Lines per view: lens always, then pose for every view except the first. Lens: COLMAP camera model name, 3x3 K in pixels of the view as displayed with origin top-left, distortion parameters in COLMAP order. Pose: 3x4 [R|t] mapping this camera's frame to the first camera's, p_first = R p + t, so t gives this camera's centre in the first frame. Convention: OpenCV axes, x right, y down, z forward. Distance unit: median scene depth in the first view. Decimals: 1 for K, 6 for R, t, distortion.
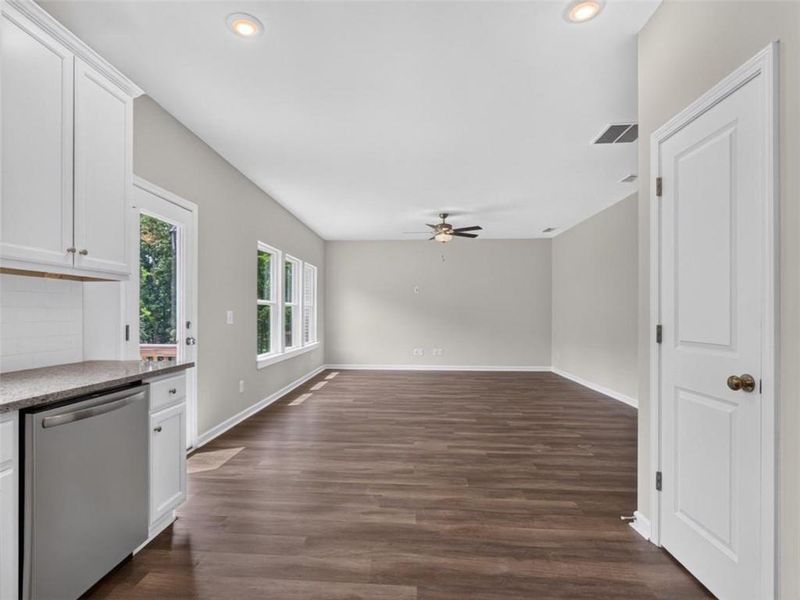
lens RADIAL K [[410.0, 0, 389.3], [0, 410.0, 289.8], [0, 0, 1]] dist [-0.000813, -0.000282]
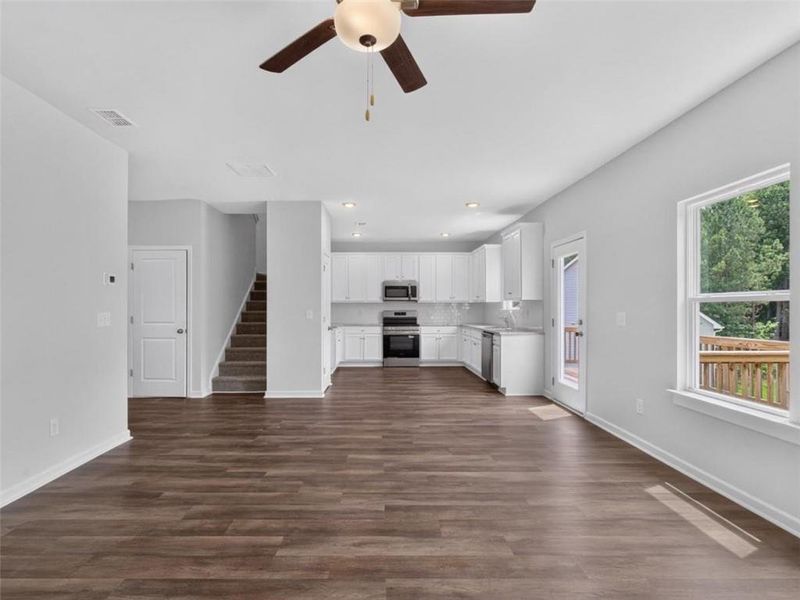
lens RADIAL K [[408.7, 0, 383.4], [0, 408.7, 307.8], [0, 0, 1]] dist [0.000974, -0.000037]
pose [[-0.997668, -0.001031, -0.068249, 0.222160], [0.002710, 0.998499, -0.054702, 0.094718], [0.068203, -0.054759, -0.996168, 1.997719]]
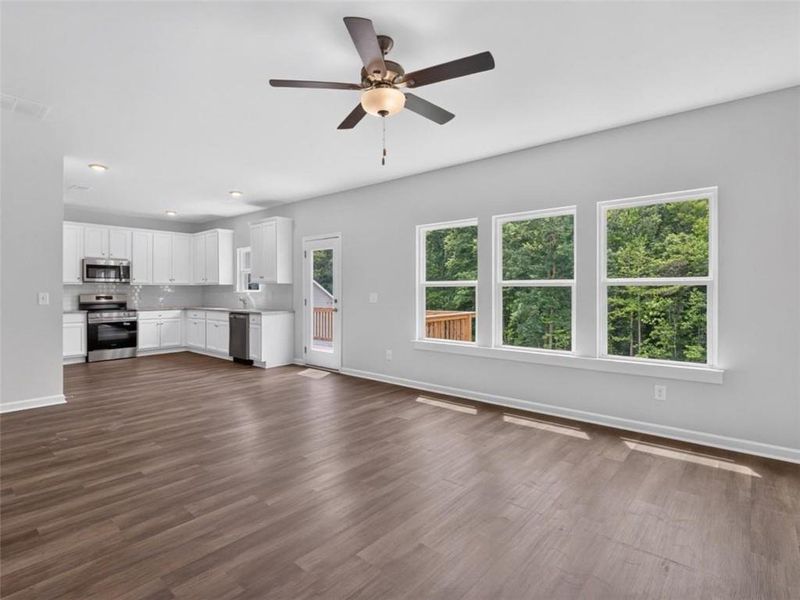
lens RADIAL K [[410.0, 0, 389.3], [0, 410.0, 289.8], [0, 0, 1]] dist [-0.000813, -0.000282]
pose [[-0.611806, -0.001608, -0.791006, 0.682313], [0.044666, 0.998332, -0.036576, 0.096761], [0.789746, -0.057708, -0.610714, 1.975384]]
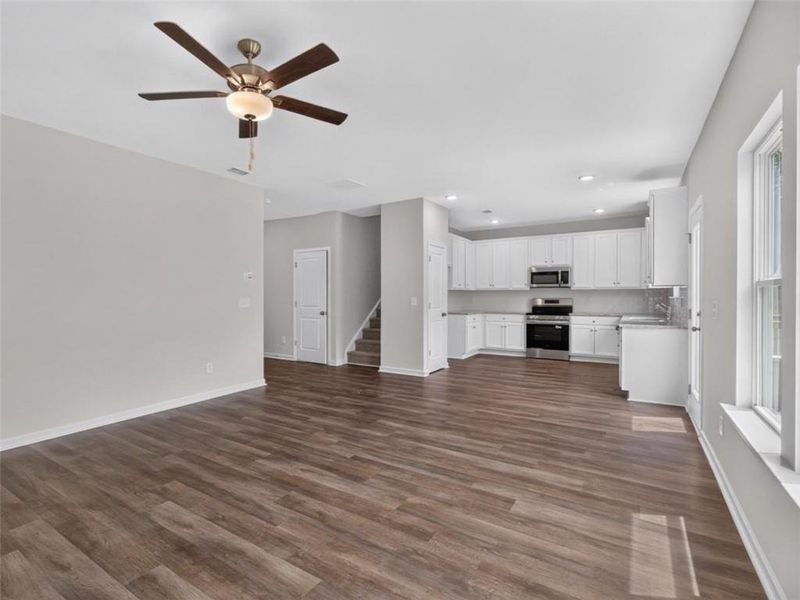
lens RADIAL K [[404.9, 0, 351.2], [0, 404.9, 298.1], [0, 0, 1]] dist [-0.000143, 0.000071]
pose [[-0.855357, -0.005127, 0.518013, -0.223349], [-0.029497, 0.998811, -0.038821, 0.095860], [-0.517198, -0.048486, -0.854491, 2.030058]]
